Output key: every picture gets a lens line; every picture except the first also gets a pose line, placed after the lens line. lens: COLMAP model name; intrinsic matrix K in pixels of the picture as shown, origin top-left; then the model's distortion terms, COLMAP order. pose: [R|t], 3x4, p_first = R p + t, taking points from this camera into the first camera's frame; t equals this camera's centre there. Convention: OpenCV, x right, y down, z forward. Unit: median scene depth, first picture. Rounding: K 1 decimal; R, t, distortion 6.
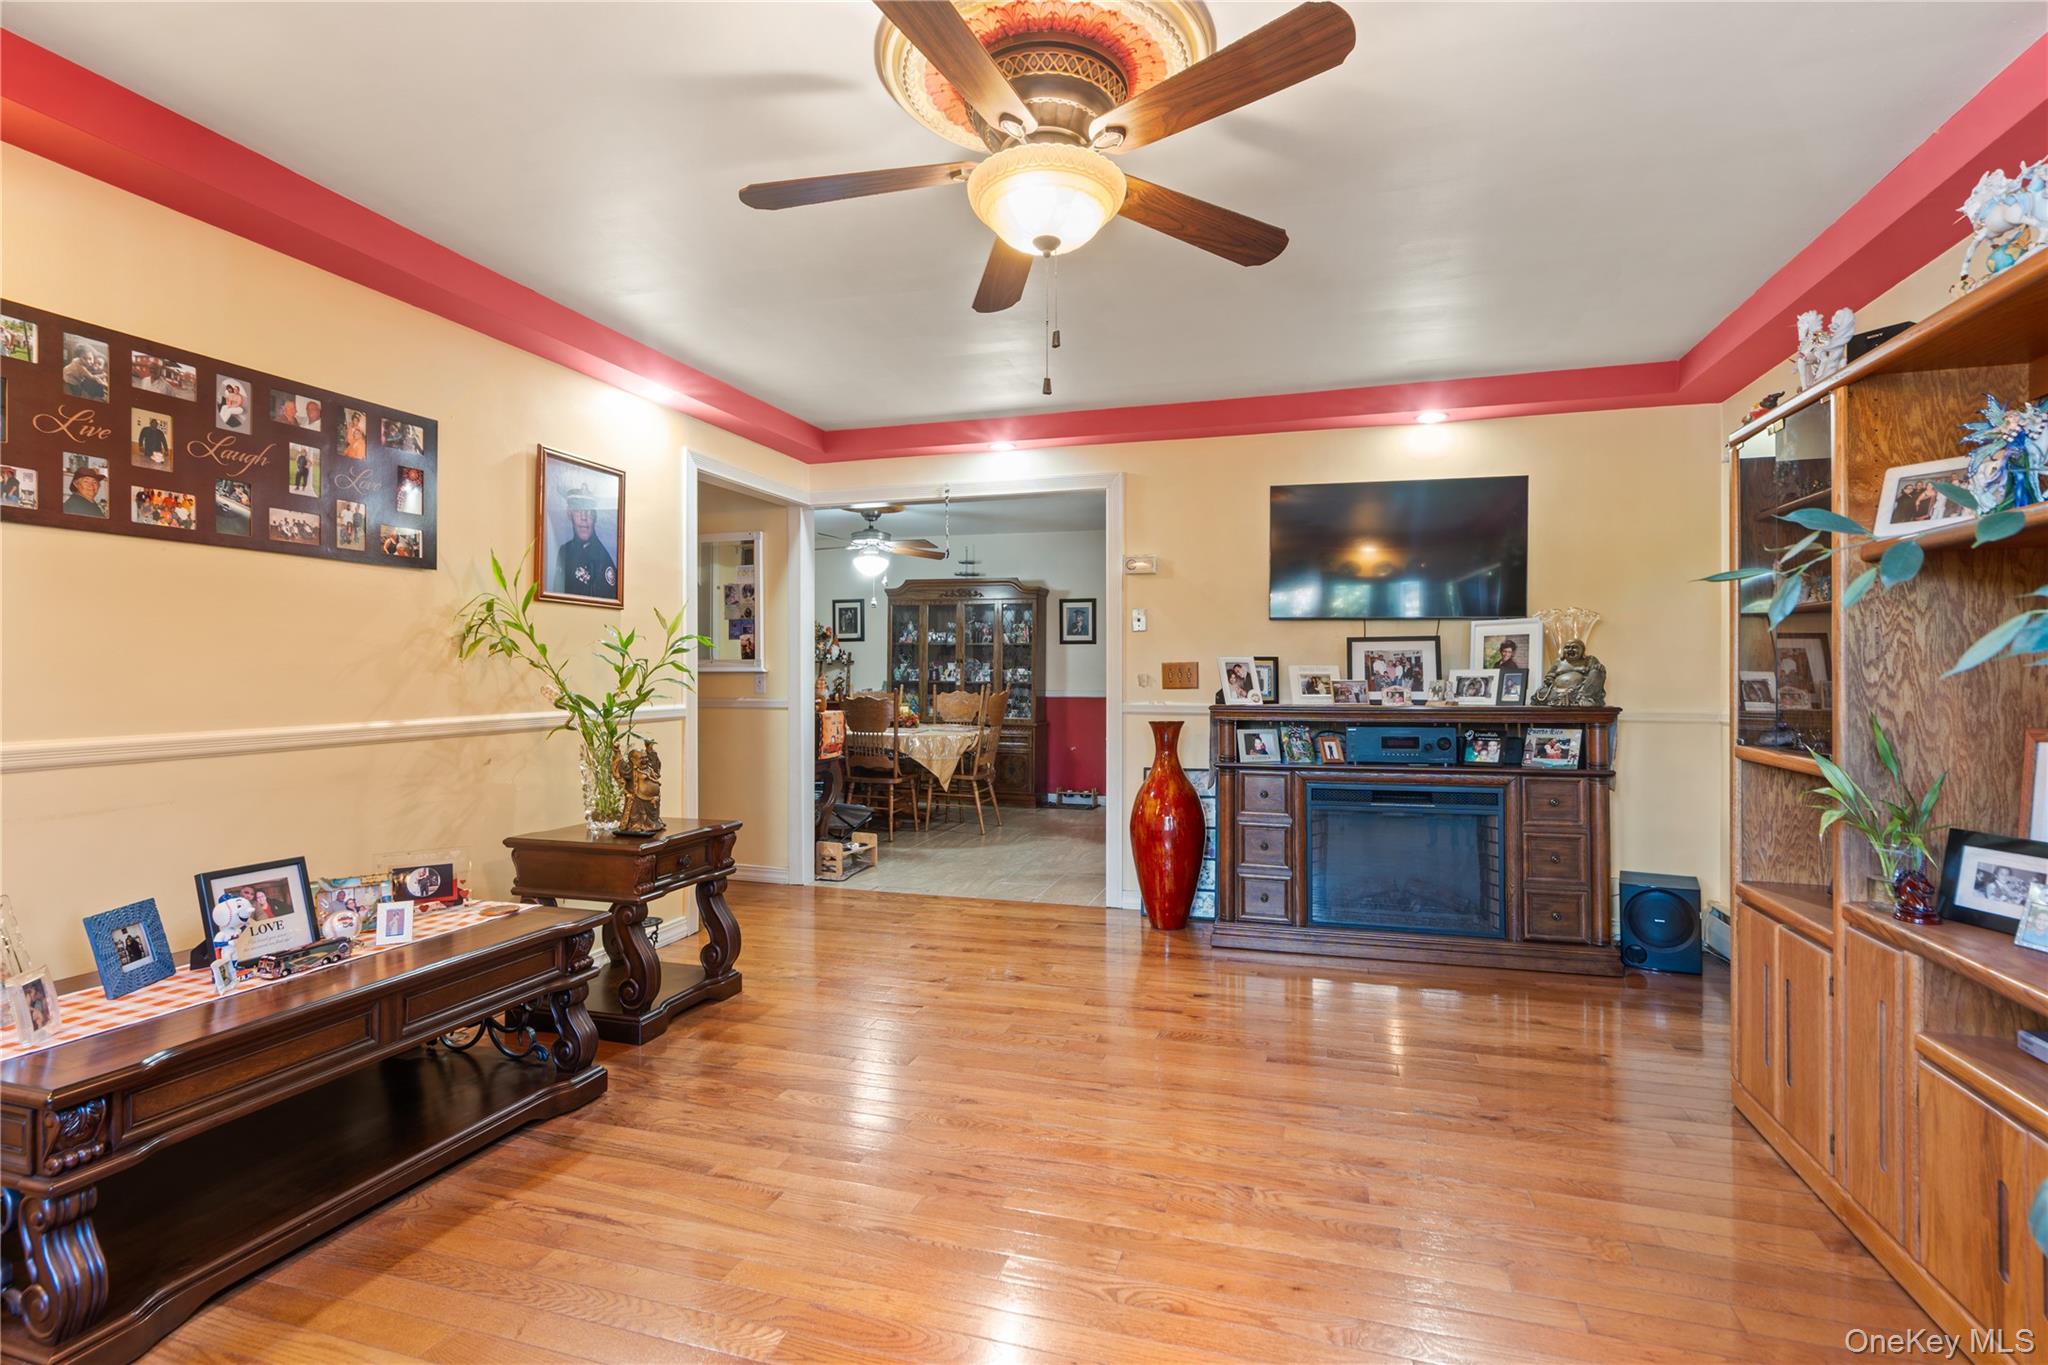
lens RADIAL K [[979.6, 0, 1026.4], [0, 979.6, 669.1], [0, 0, 1]] dist [0.003032, -0.000230]
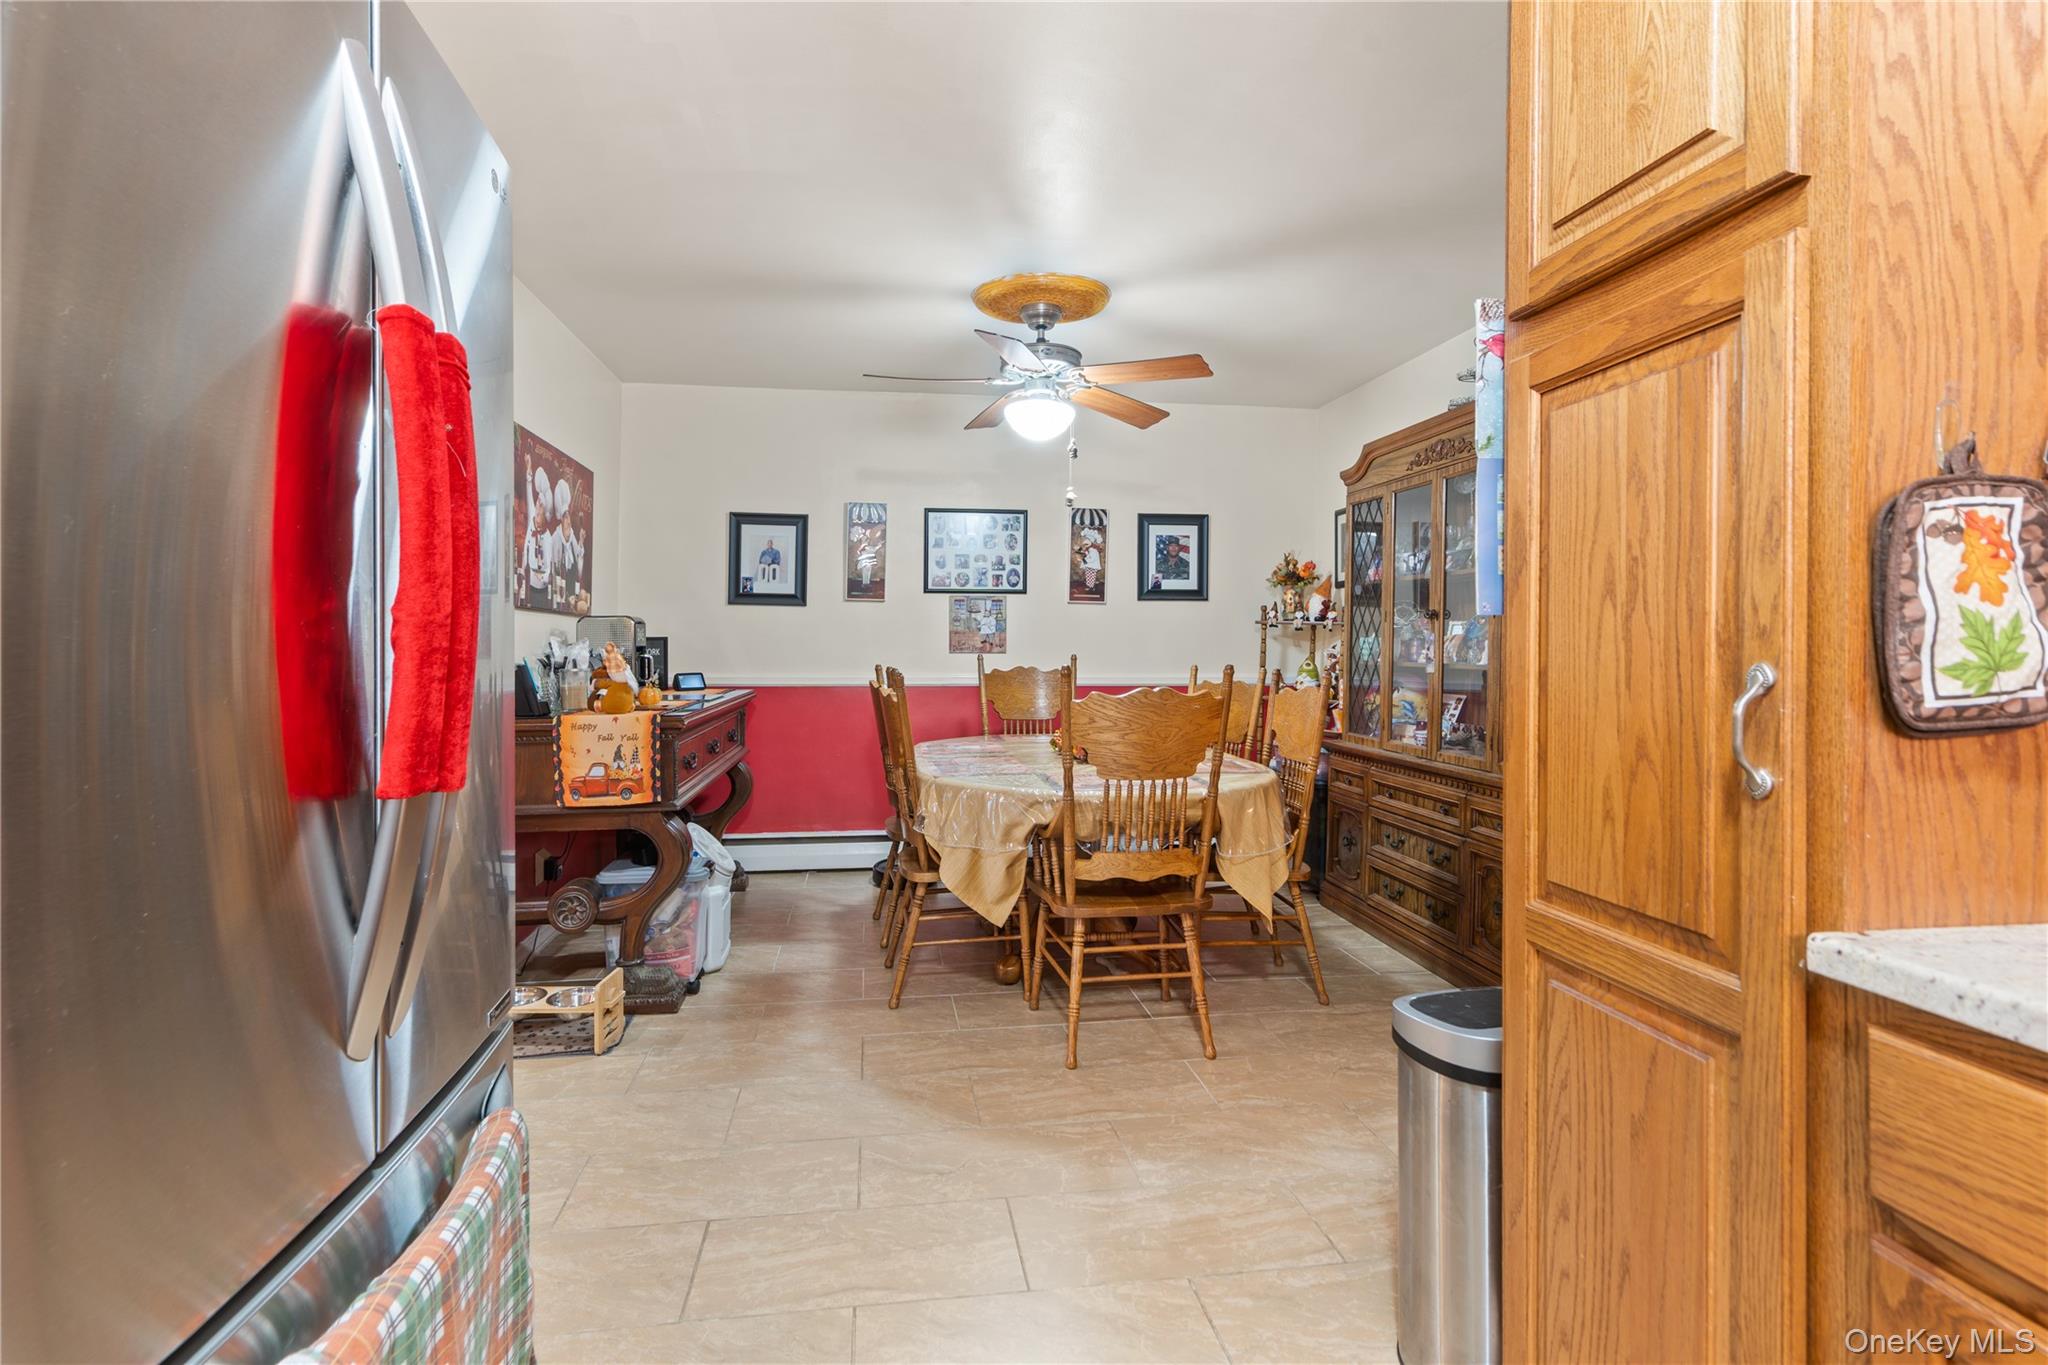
lens RADIAL K [[970.9, 0, 1022.4], [0, 970.9, 637.5], [0, 0, 1]] dist [-0.046724, 0.000201]
pose [[0.432743, -0.012476, -0.901431, 0.547341], [0.003096, 0.999919, -0.012352, 0.015658], [0.901512, 0.002554, 0.432747, 1.609150]]
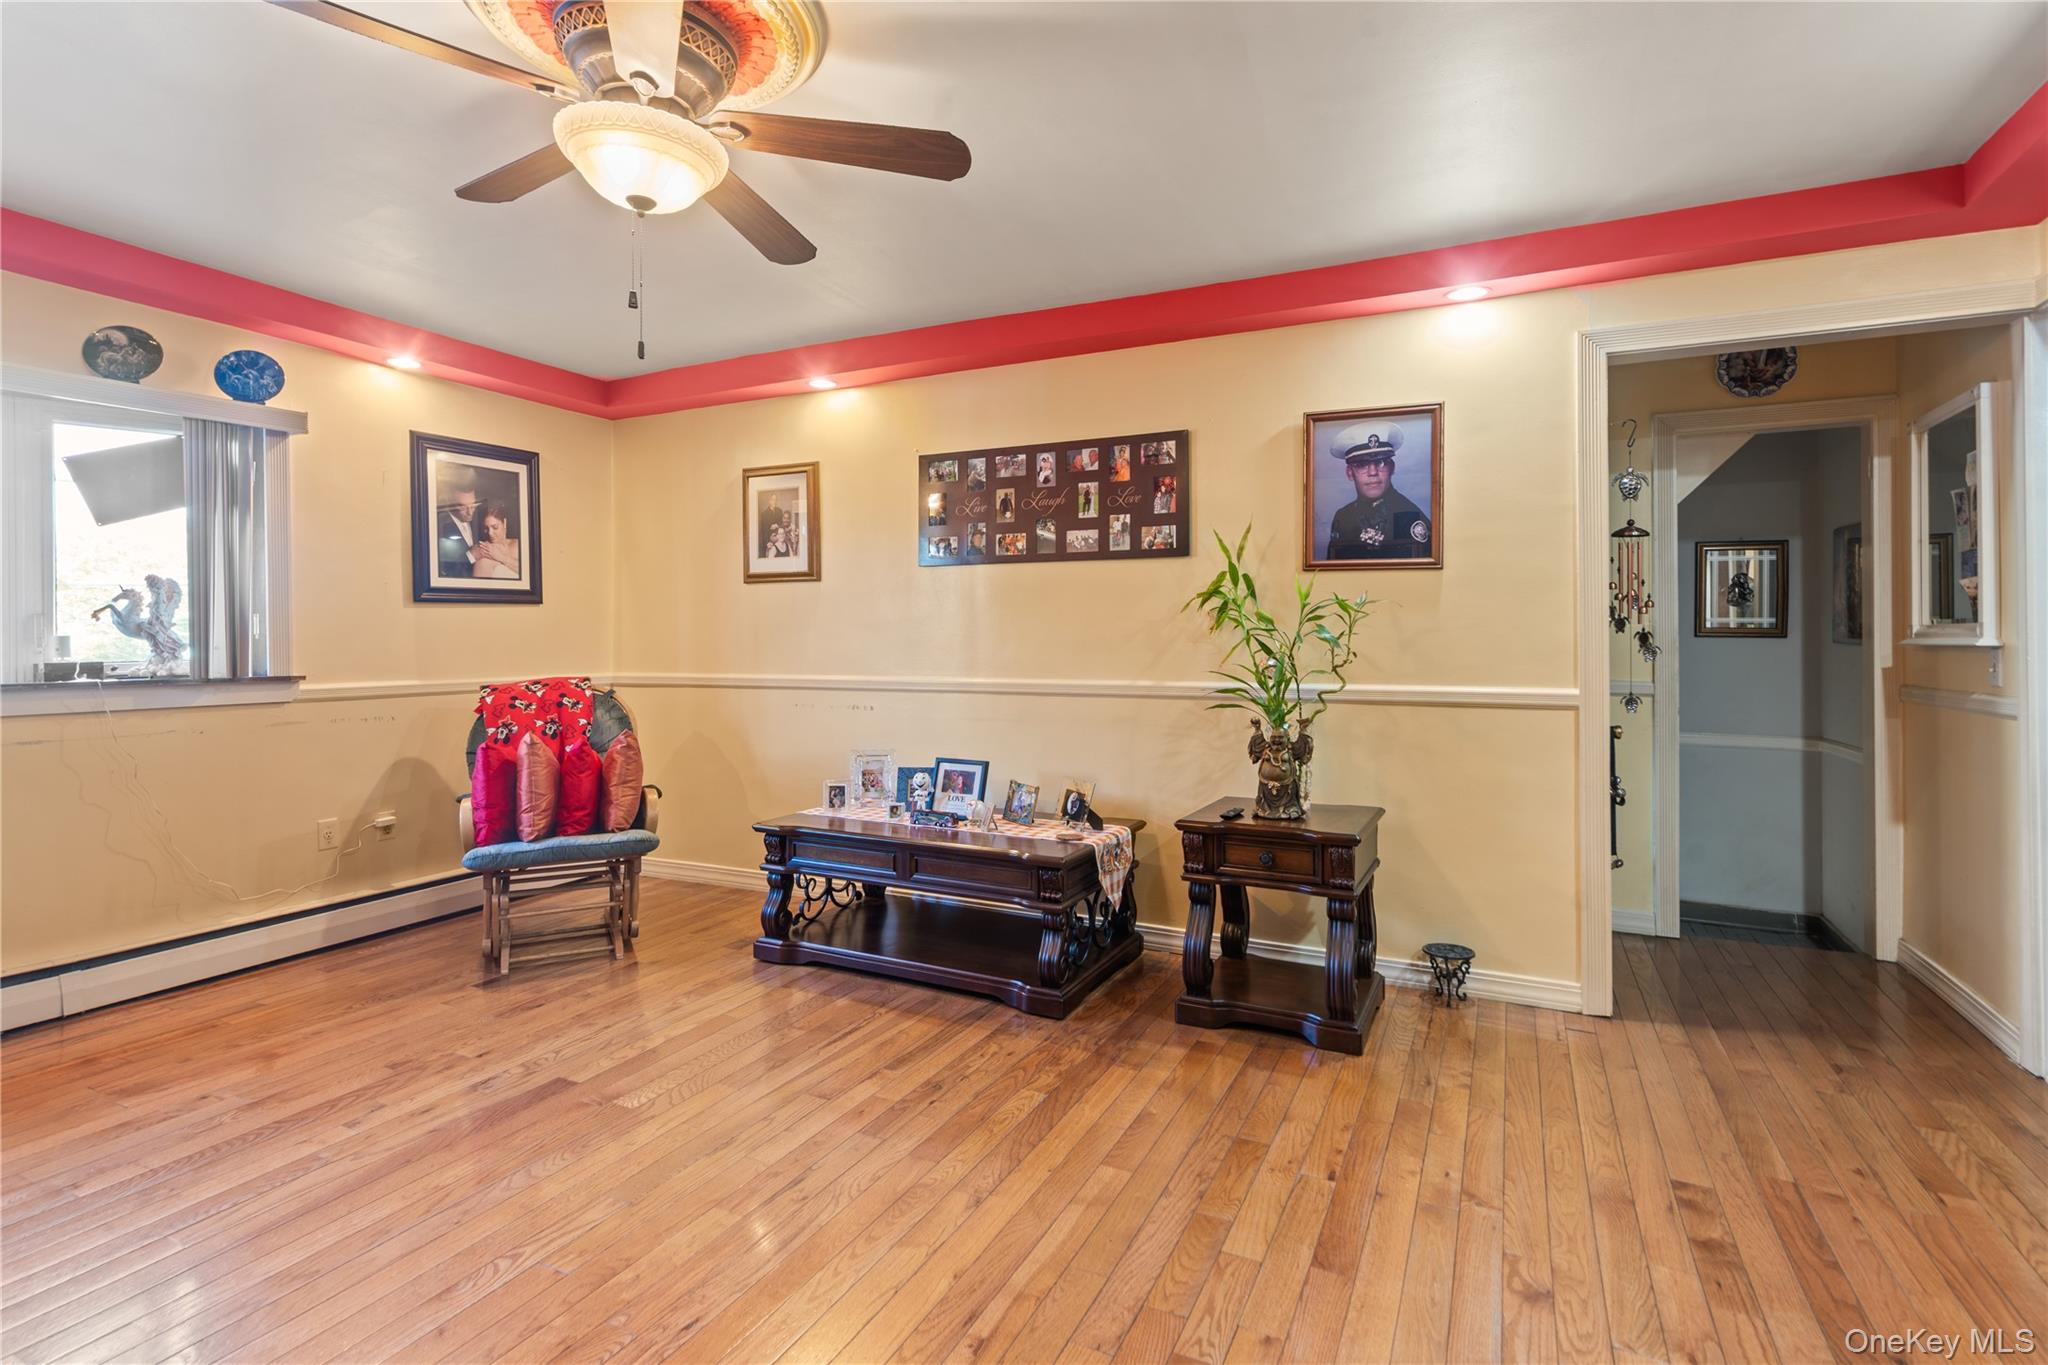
lens RADIAL K [[985.2, 0, 1028.0], [0, 985.2, 633.8], [0, 0, 1]] dist [0.002753, 0.000605]
pose [[-0.157344, -0.004887, -0.987532, 0.514678], [0.000826, 0.999987, -0.005080, -0.001292], [0.987544, -0.001615, -0.157338, 0.854143]]
